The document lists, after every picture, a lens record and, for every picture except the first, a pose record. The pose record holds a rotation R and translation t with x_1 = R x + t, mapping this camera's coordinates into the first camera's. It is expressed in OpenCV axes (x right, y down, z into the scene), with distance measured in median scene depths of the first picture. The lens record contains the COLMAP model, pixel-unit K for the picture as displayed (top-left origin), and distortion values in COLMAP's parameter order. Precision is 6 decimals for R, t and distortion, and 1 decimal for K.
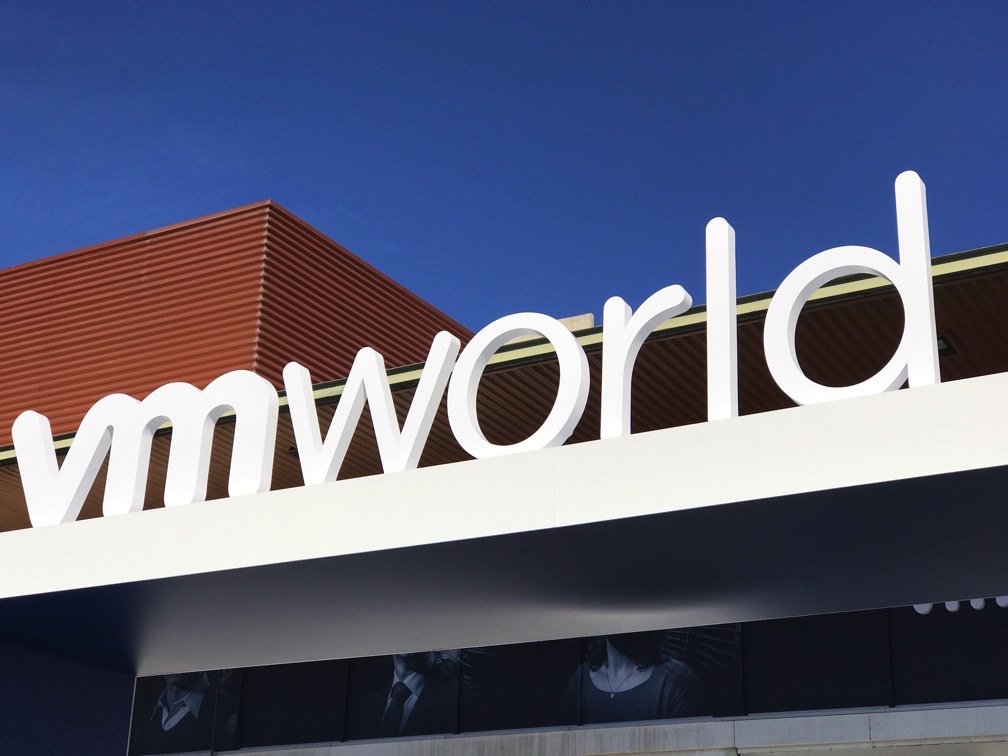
lens RADIAL K [[1651.4, 0, 504.0], [0, 1651.4, 378.0], [0, 0, 1]] dist [0.148435, -0.002730]
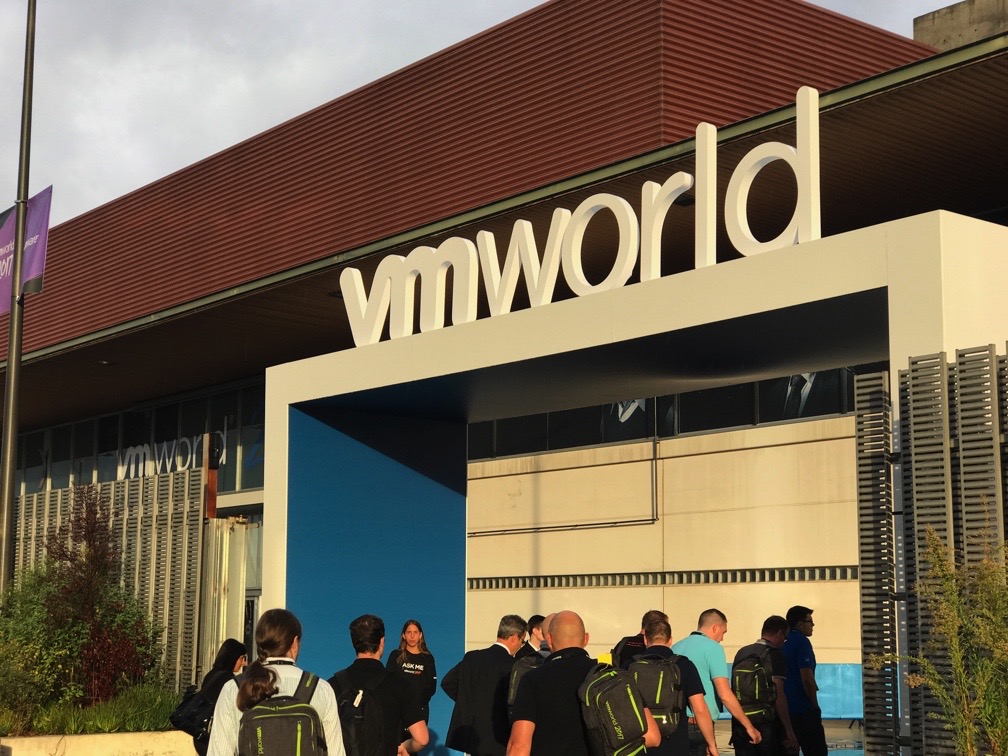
lens RADIAL K [[1651.4, 0, 504.0], [0, 1651.4, 378.0], [0, 0, 1]] dist [0.148435, -0.002730]
pose [[0.935064, -0.080589, -0.345197, 0.423746], [0.150083, 0.972230, 0.179567, -0.156552], [0.321139, -0.219715, 0.921192, -0.418819]]
